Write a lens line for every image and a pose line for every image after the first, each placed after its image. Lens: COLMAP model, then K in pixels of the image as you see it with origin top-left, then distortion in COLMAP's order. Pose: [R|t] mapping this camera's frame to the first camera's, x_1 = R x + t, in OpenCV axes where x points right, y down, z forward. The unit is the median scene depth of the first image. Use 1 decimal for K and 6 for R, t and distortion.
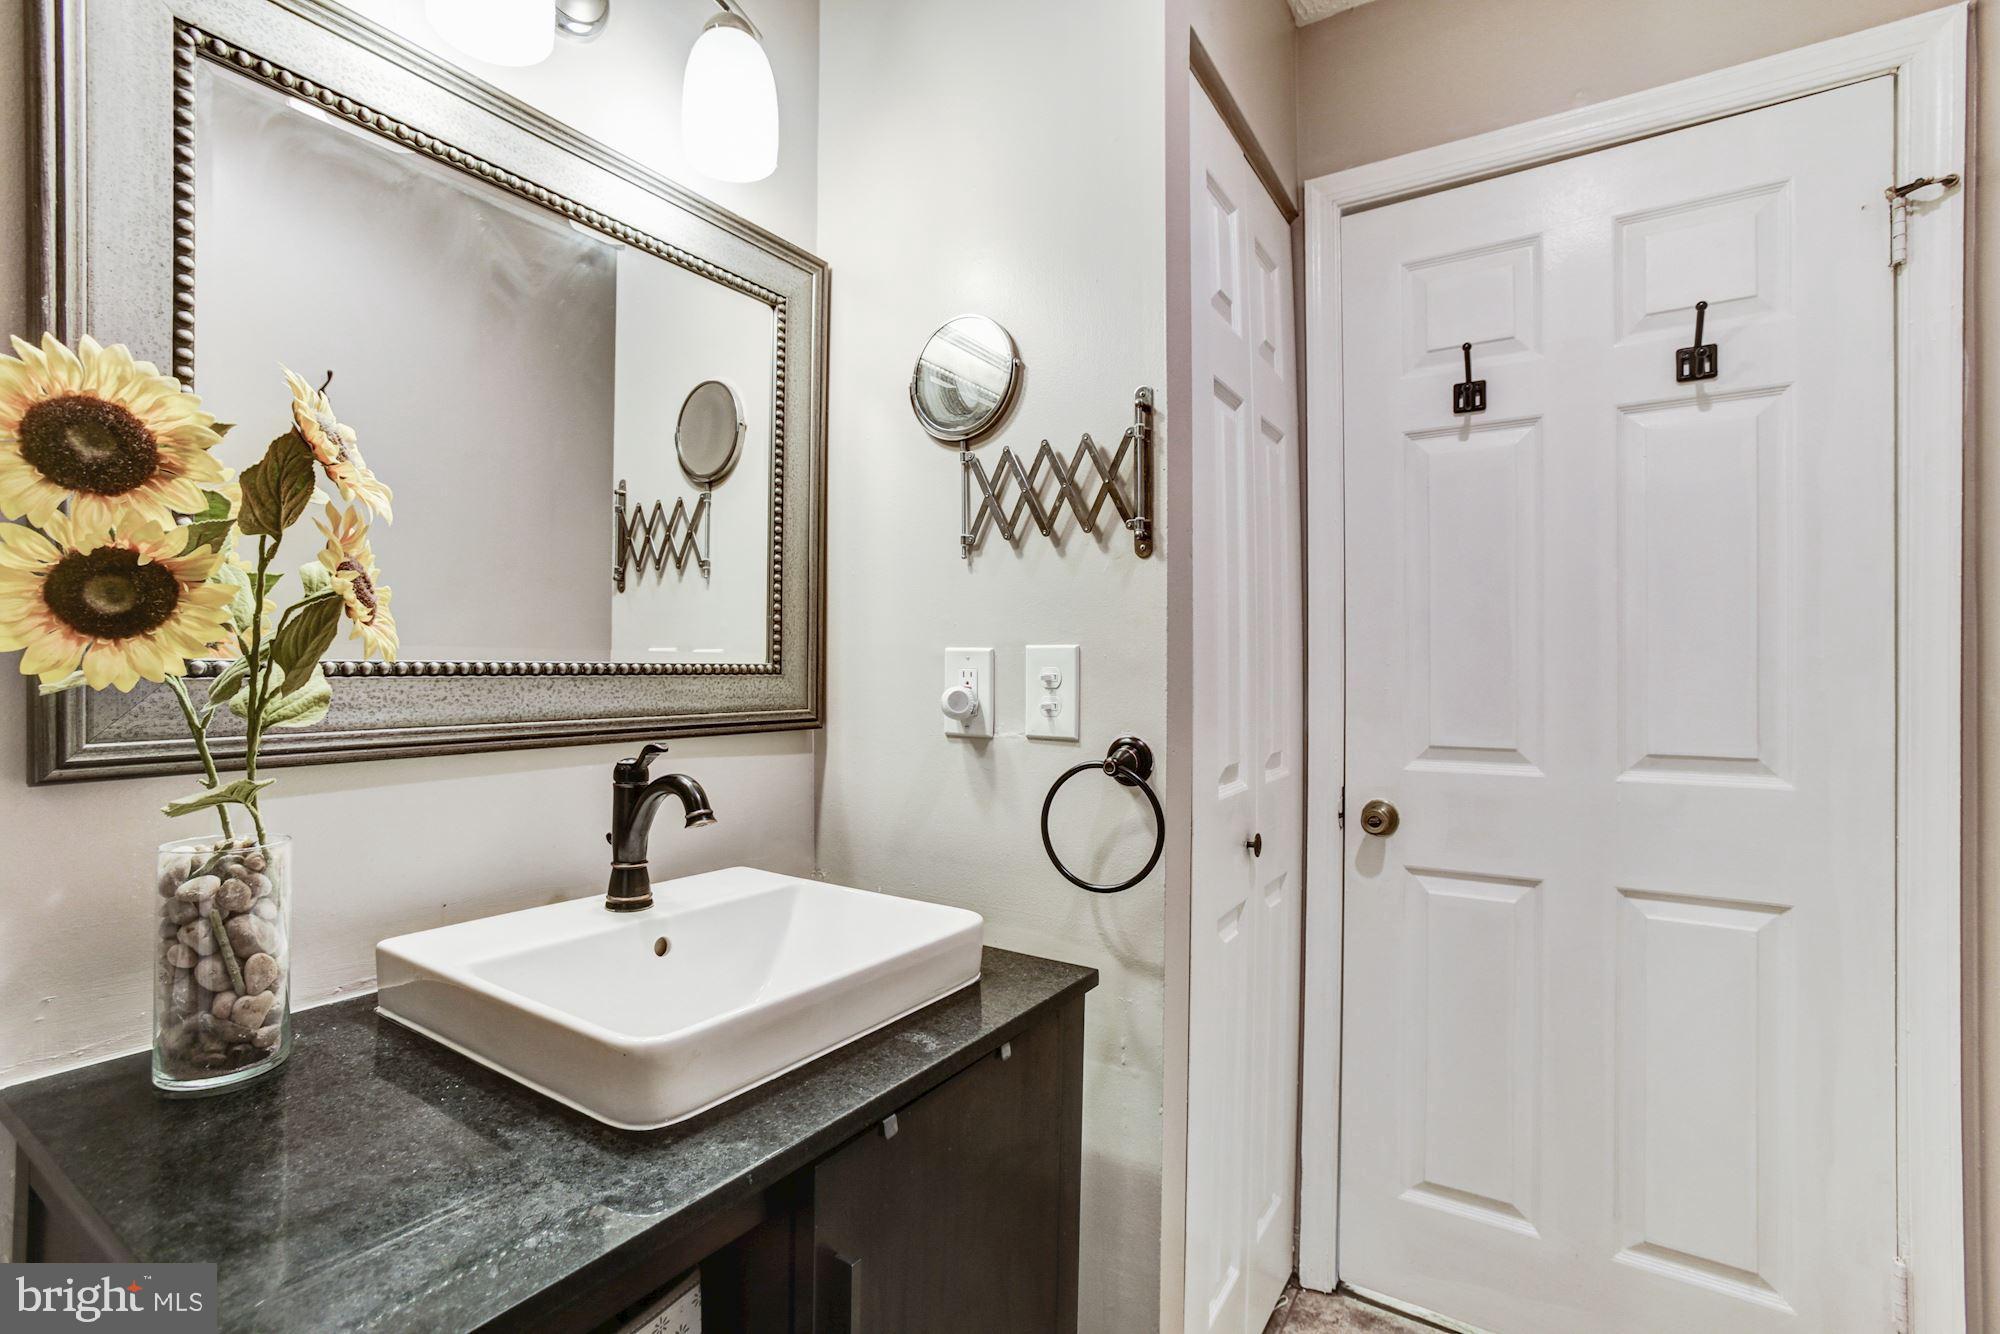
lens RADIAL K [[918.2, 0, 954.3], [0, 918.2, 670.8], [0, 0, 1]] dist [-0.029895, 0.013896]
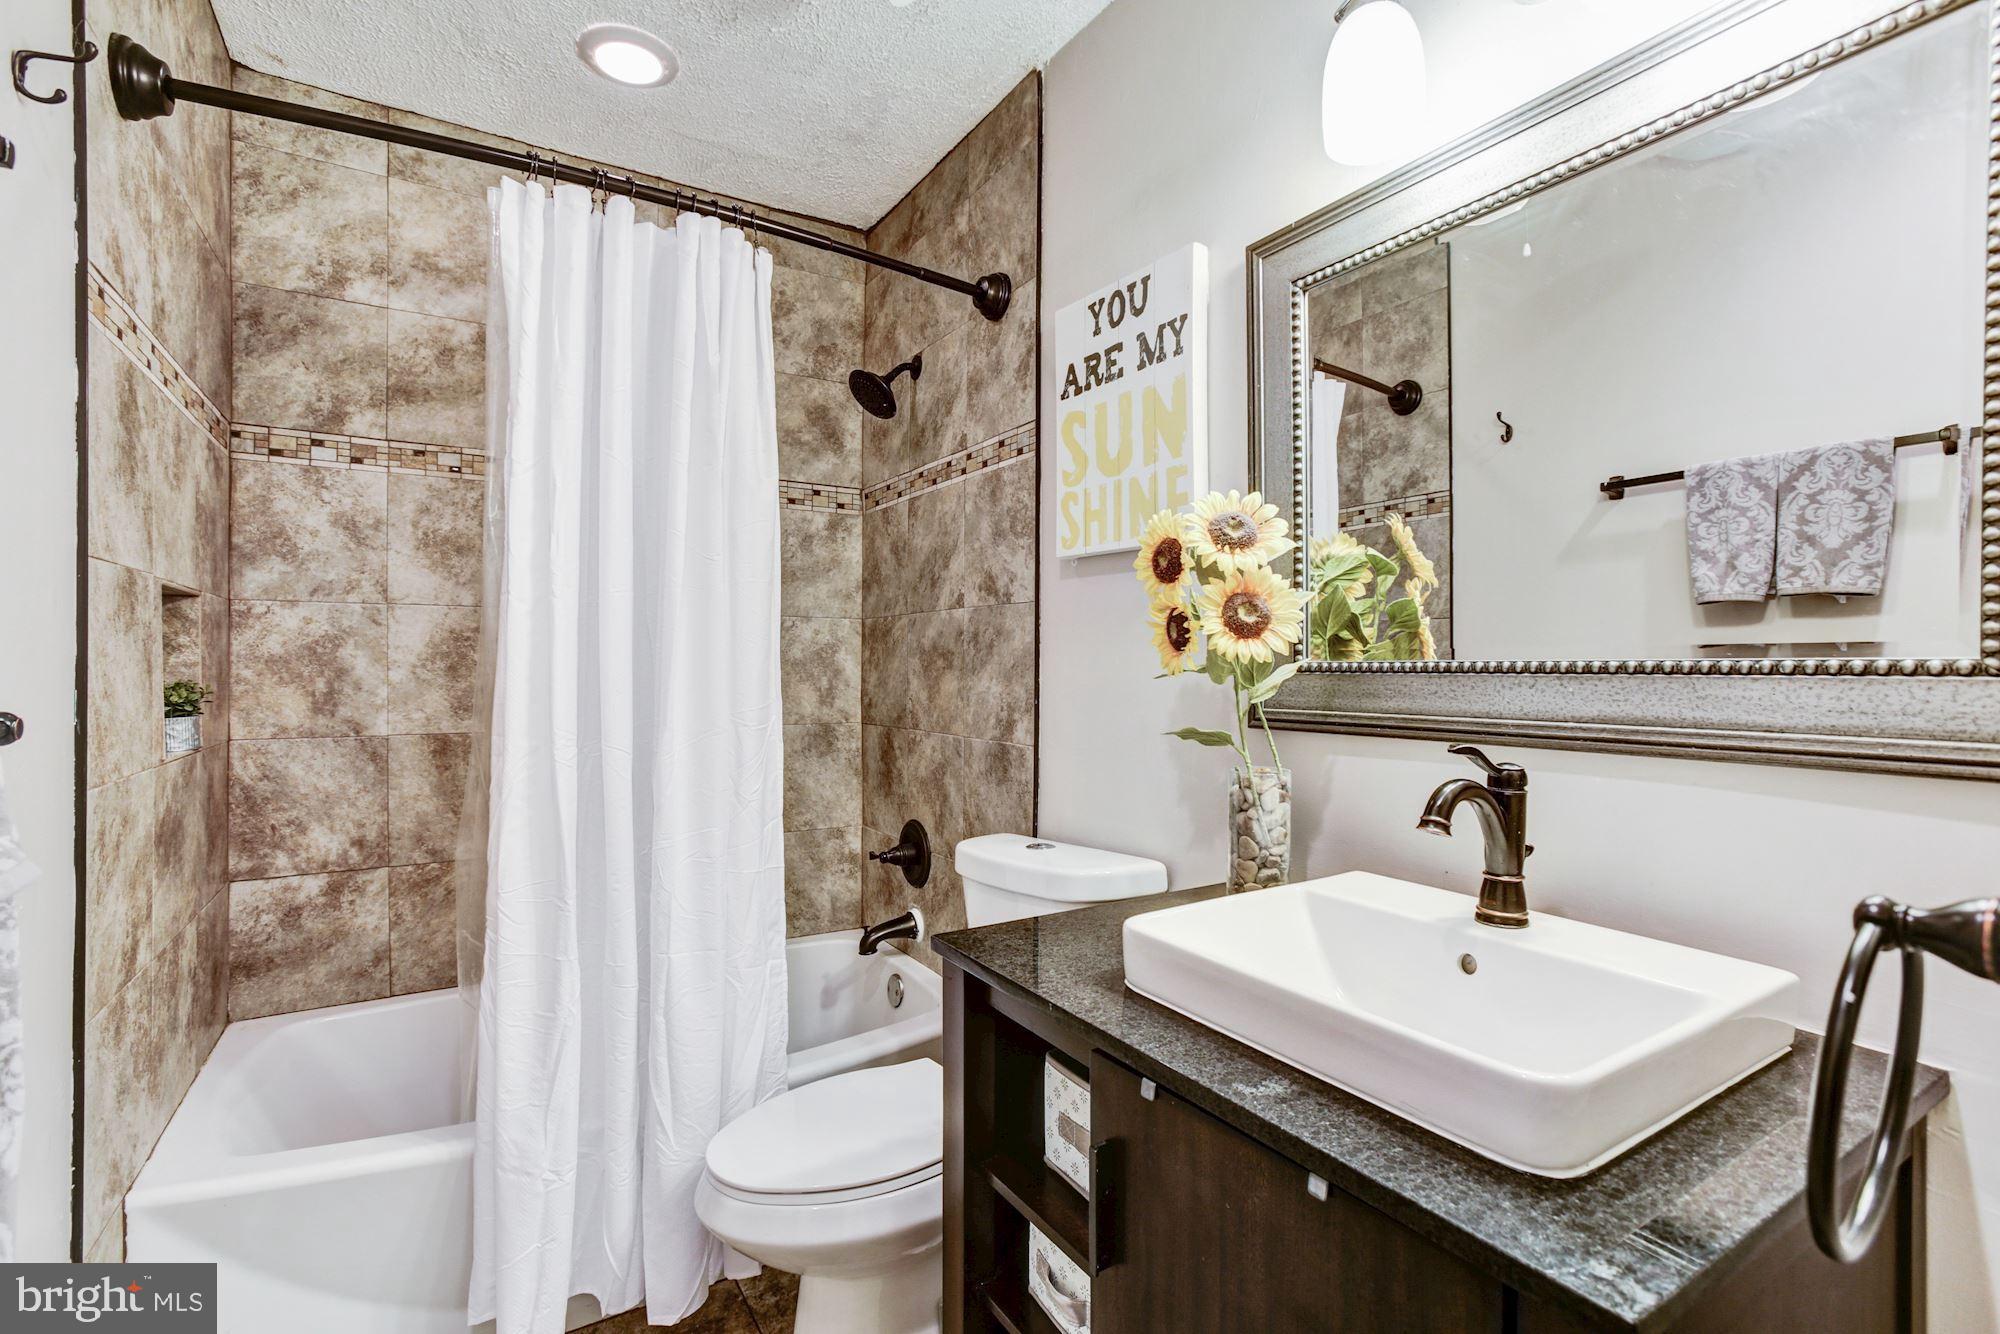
lens RADIAL K [[918.2, 0, 1012.5], [0, 918.2, 677.3], [0, 0, 1]] dist [-0.029895, 0.013896]
pose [[-0.389739, 0.007552, -0.920894, 0.682256], [-0.001574, 0.999959, 0.008866, 0.000683], [0.920924, 0.004905, -0.389711, 0.877140]]
